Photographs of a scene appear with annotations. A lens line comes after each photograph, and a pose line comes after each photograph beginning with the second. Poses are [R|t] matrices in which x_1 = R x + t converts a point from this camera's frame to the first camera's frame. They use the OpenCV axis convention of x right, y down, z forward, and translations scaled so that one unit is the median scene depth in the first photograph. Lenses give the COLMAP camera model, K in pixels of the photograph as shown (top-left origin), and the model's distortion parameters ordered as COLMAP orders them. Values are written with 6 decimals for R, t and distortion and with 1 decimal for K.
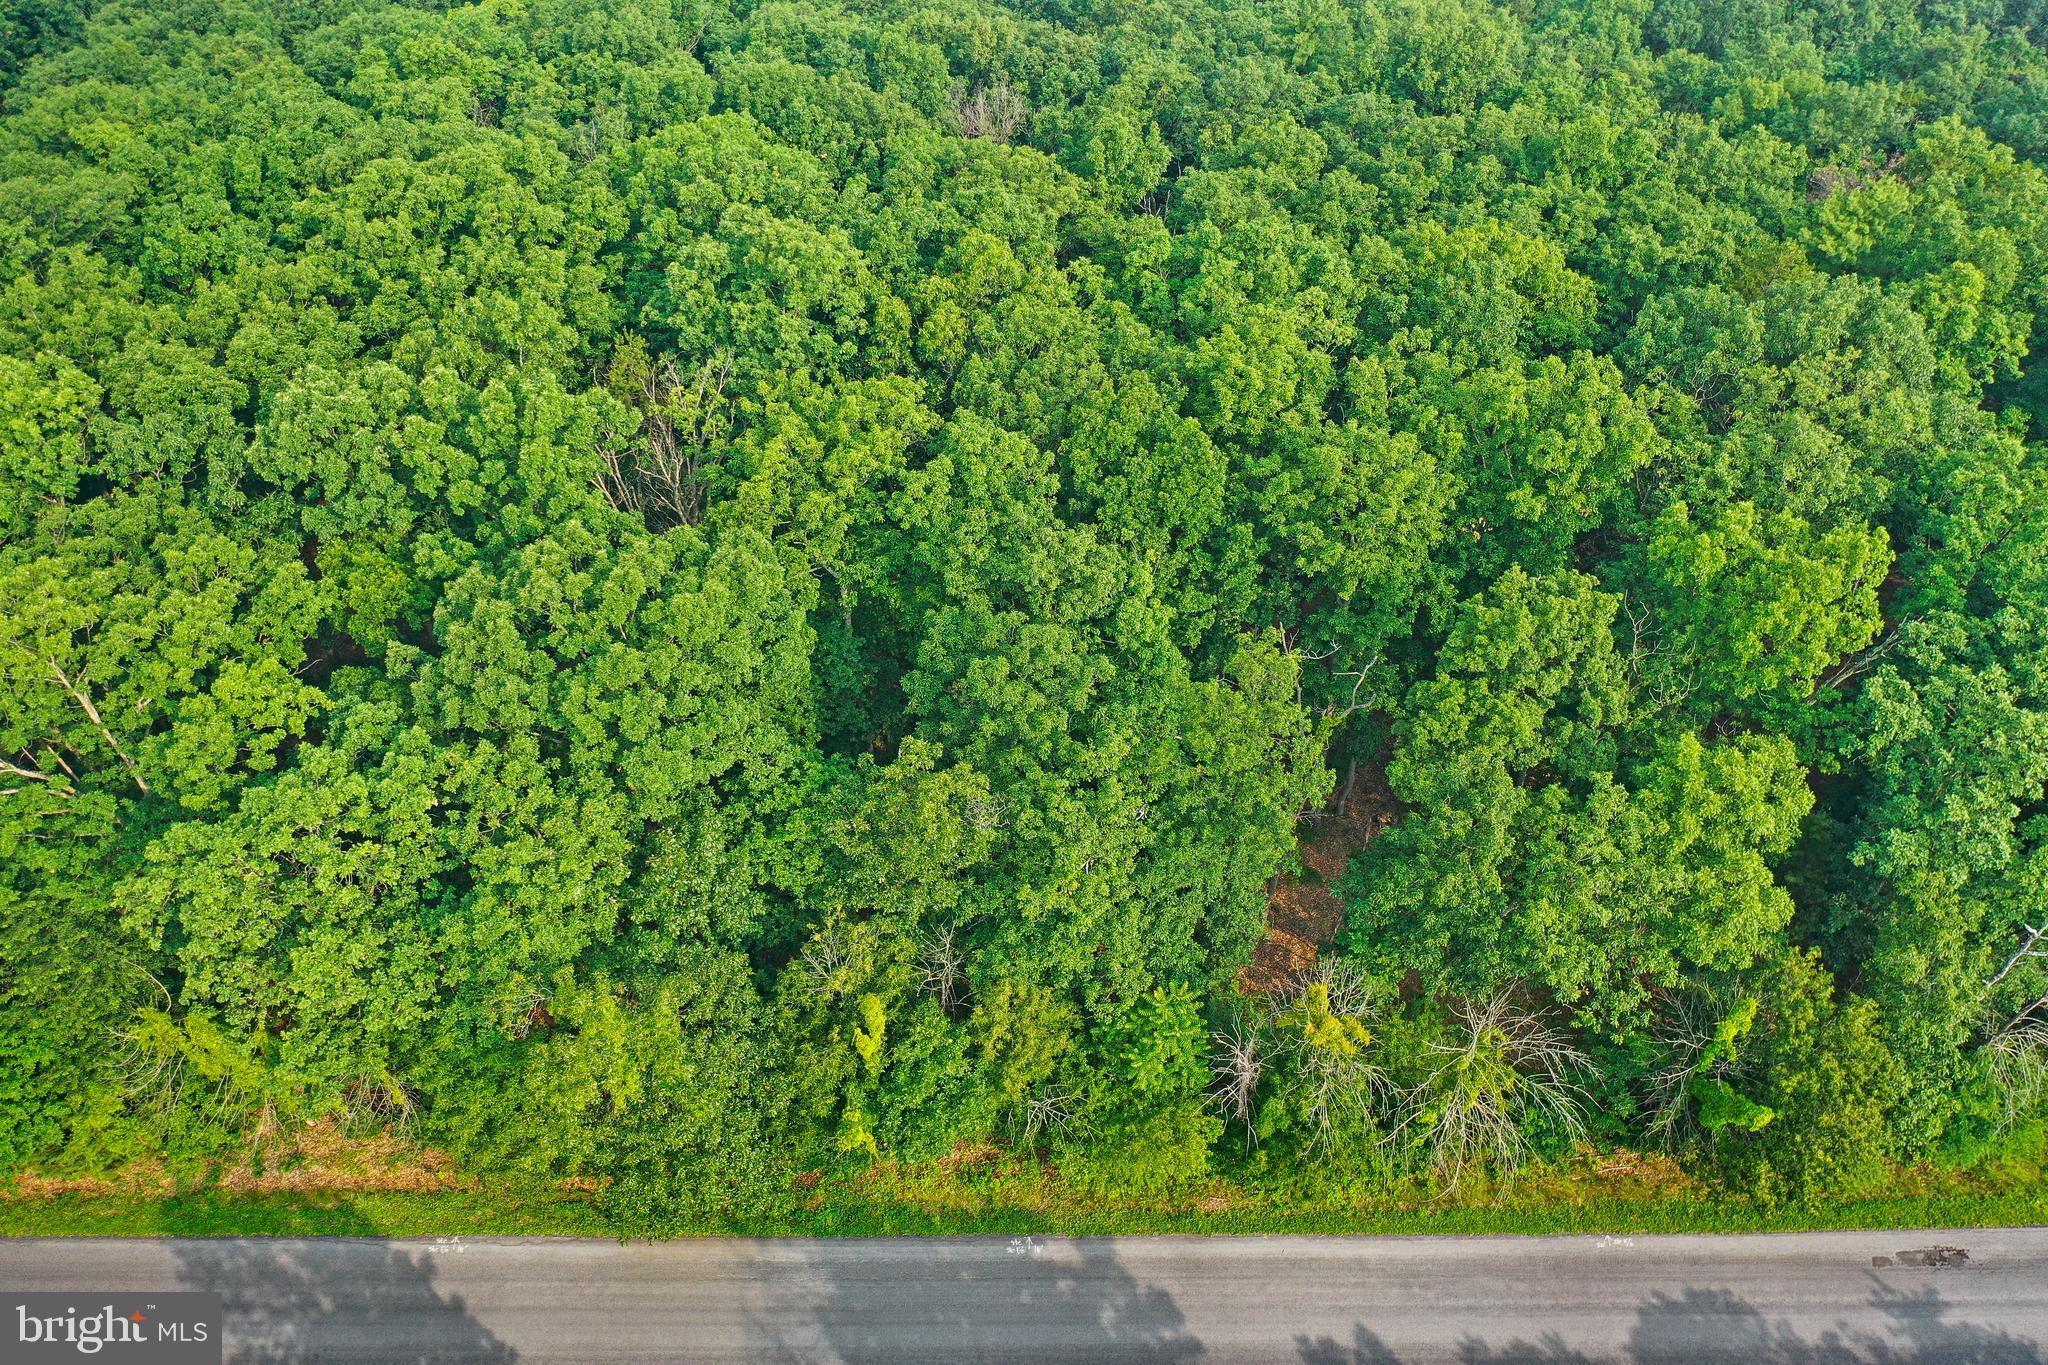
lens RADIAL K [[1597.0, 0, 1007.4], [0, 1597.0, 666.3], [0, 0, 1]] dist [-0.000383, 0.006304]
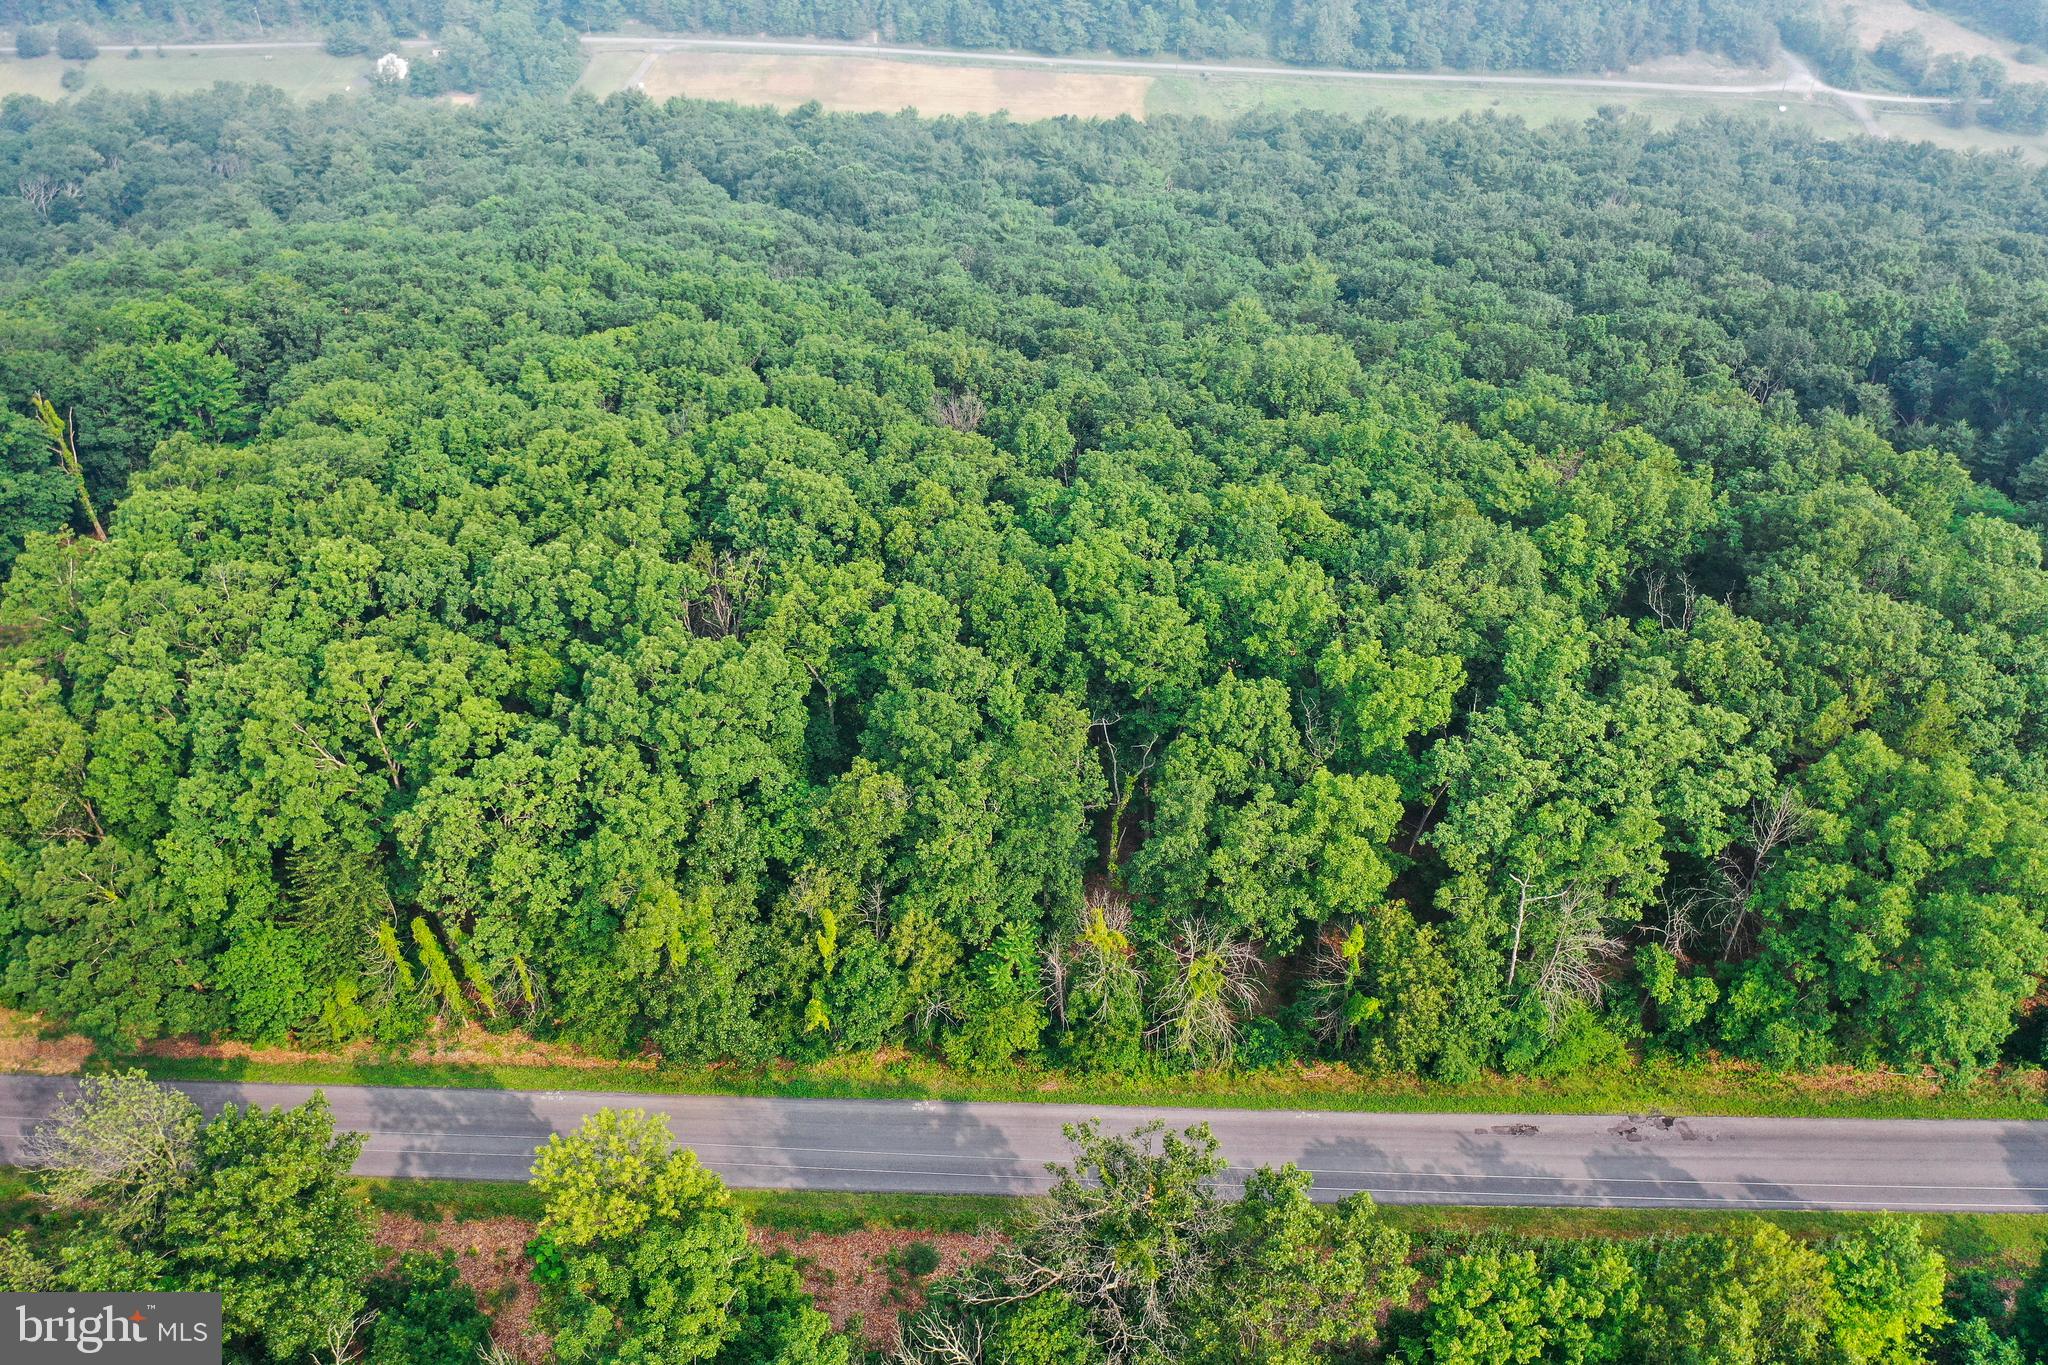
lens RADIAL K [[1616.3, 0, 1013.4], [0, 1616.3, 678.6], [0, 0, 1]] dist [-0.004574, -0.000368]
pose [[0.999514, 0.022496, -0.021581, 0.121377], [-0.025976, 0.983762, -0.177591, 0.229979], [0.017235, 0.178065, 0.983868, -0.606056]]
